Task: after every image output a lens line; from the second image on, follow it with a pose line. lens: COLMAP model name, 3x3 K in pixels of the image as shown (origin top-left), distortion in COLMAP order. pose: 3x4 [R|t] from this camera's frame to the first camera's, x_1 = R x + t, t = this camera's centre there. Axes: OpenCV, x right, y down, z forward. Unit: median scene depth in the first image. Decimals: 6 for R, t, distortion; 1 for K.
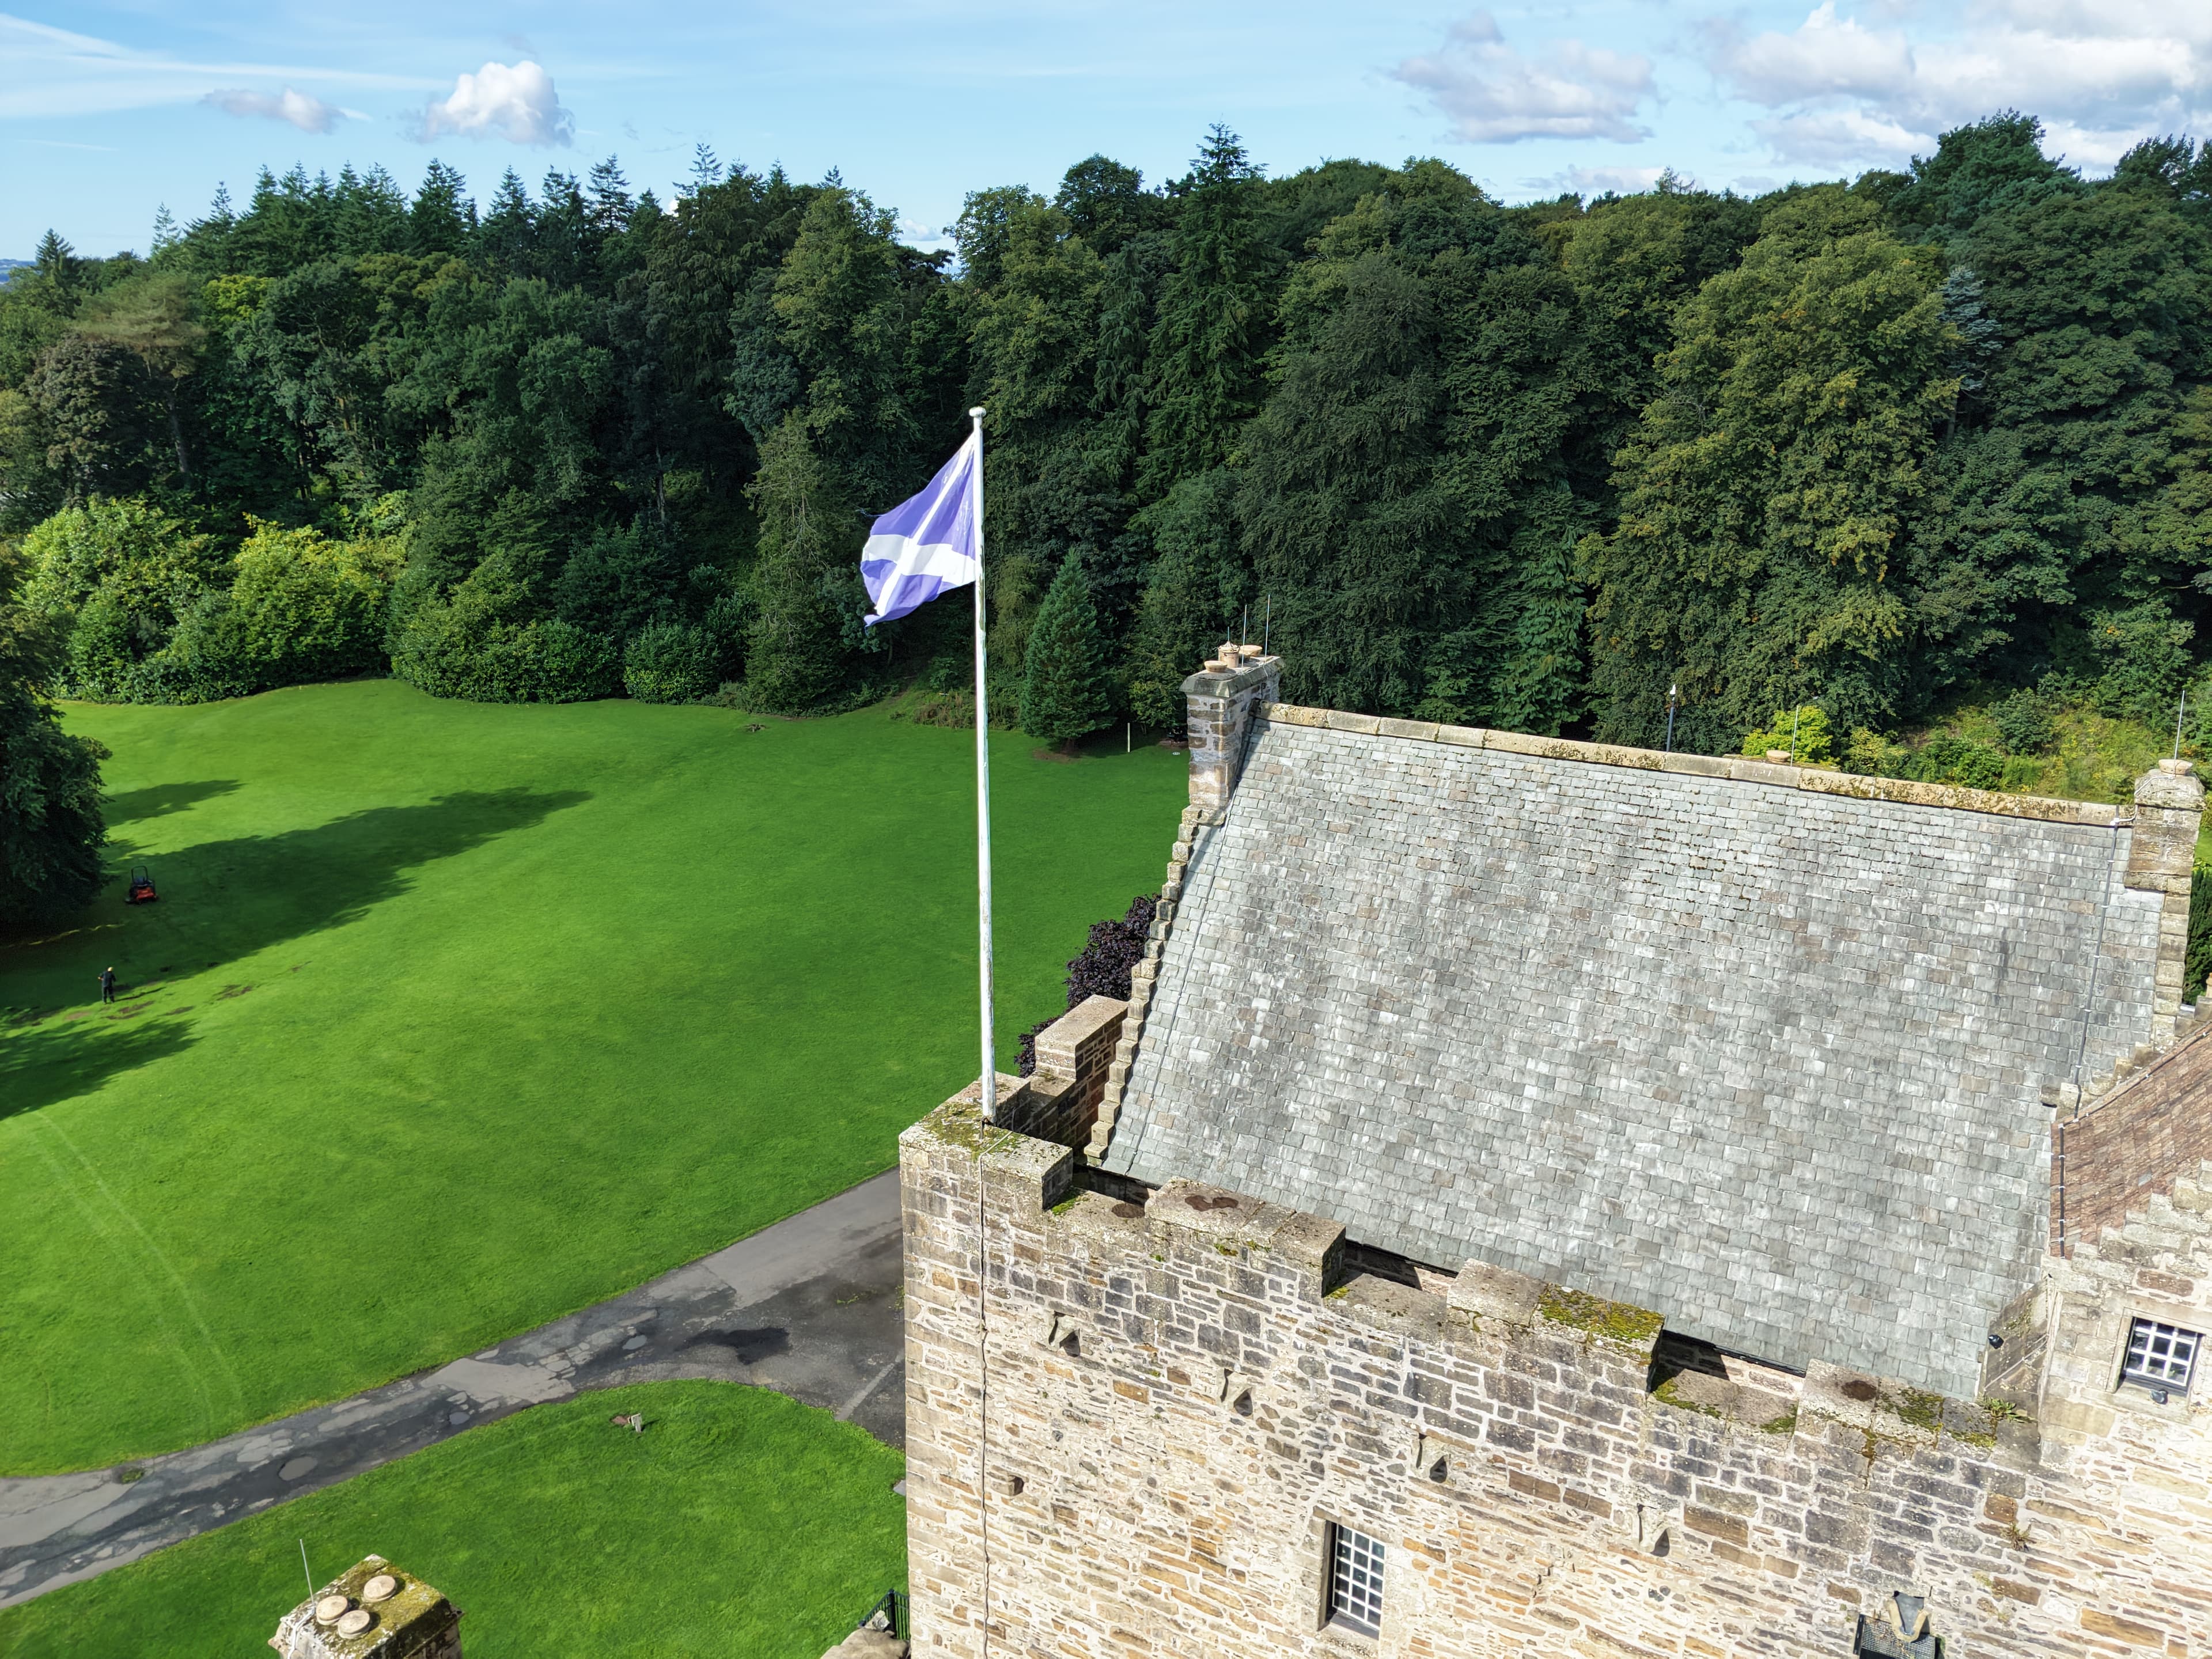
lens RADIAL K [[1771.1, 0, 1179.8], [0, 1771.1, 838.0], [0, 0, 1]] dist [0.078891, -0.159602]
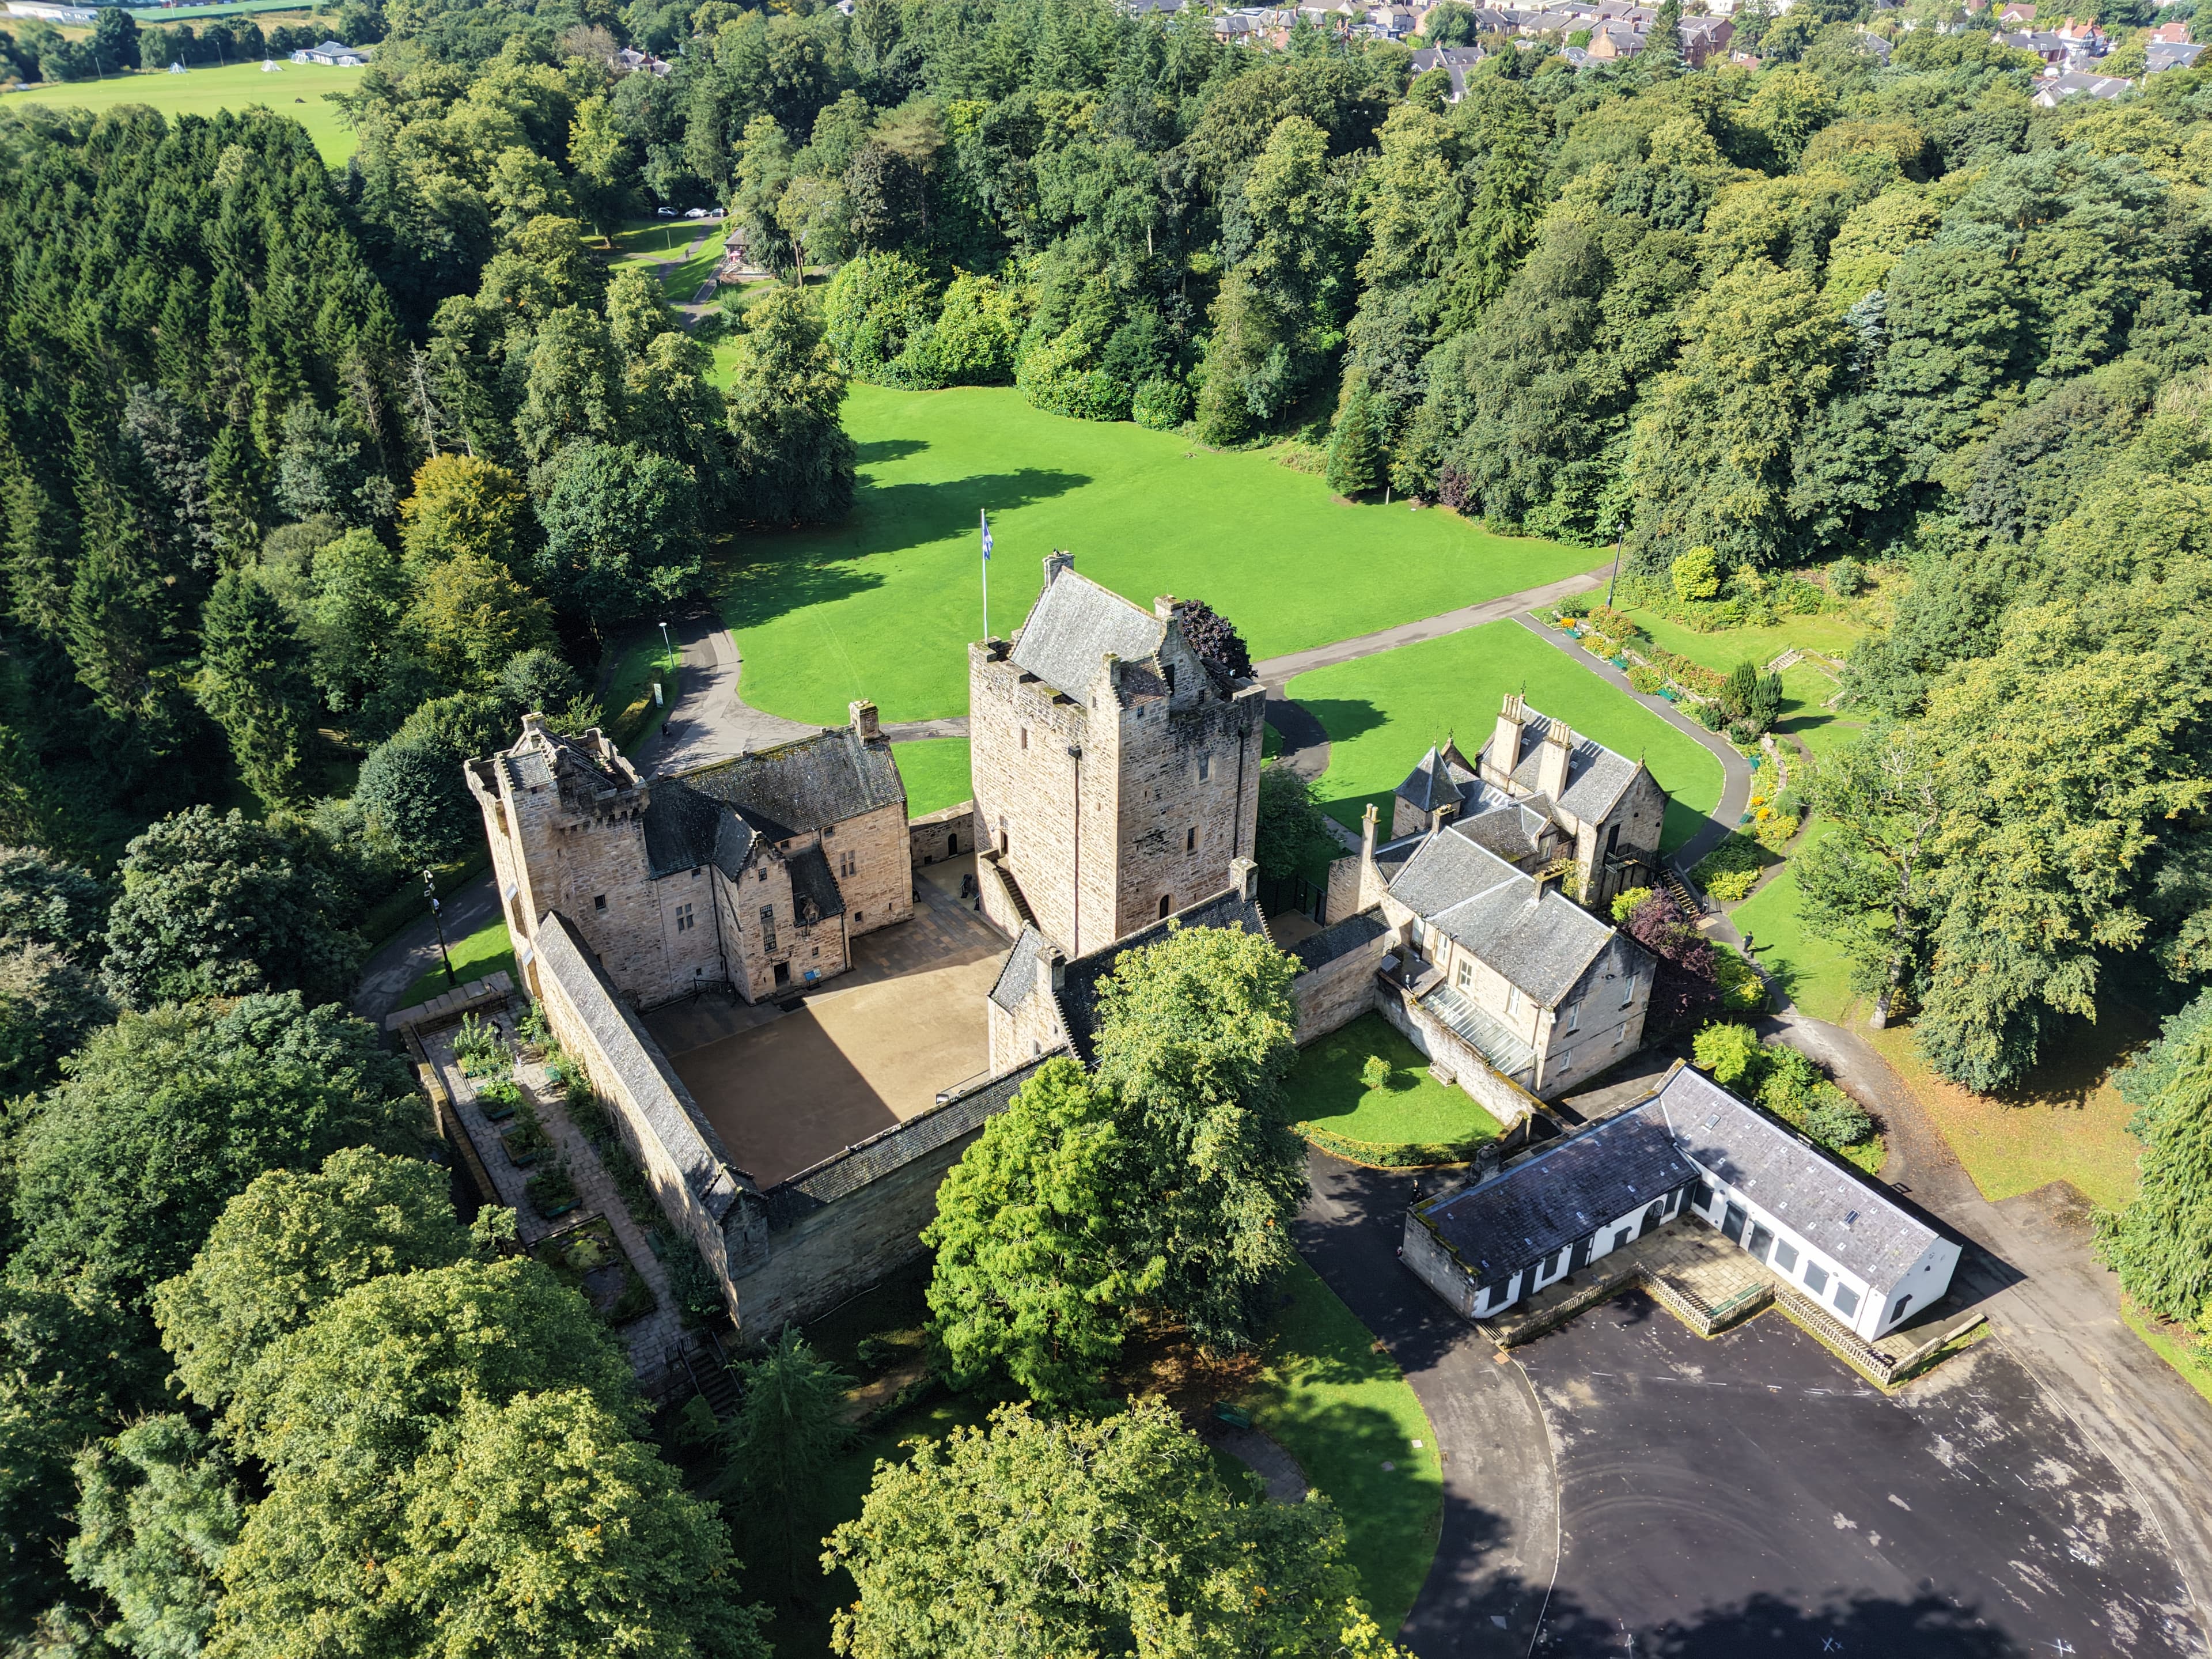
lens RADIAL K [[1687.3, 0, 1102.4], [0, 1687.3, 833.3], [0, 0, 1]] dist [0.118220, -0.234743]
pose [[0.908942, 0.217623, -0.355619, 0.321625], [-0.137513, 0.961716, 0.237050, -0.081797], [0.393592, -0.166562, 0.904070, -0.532290]]
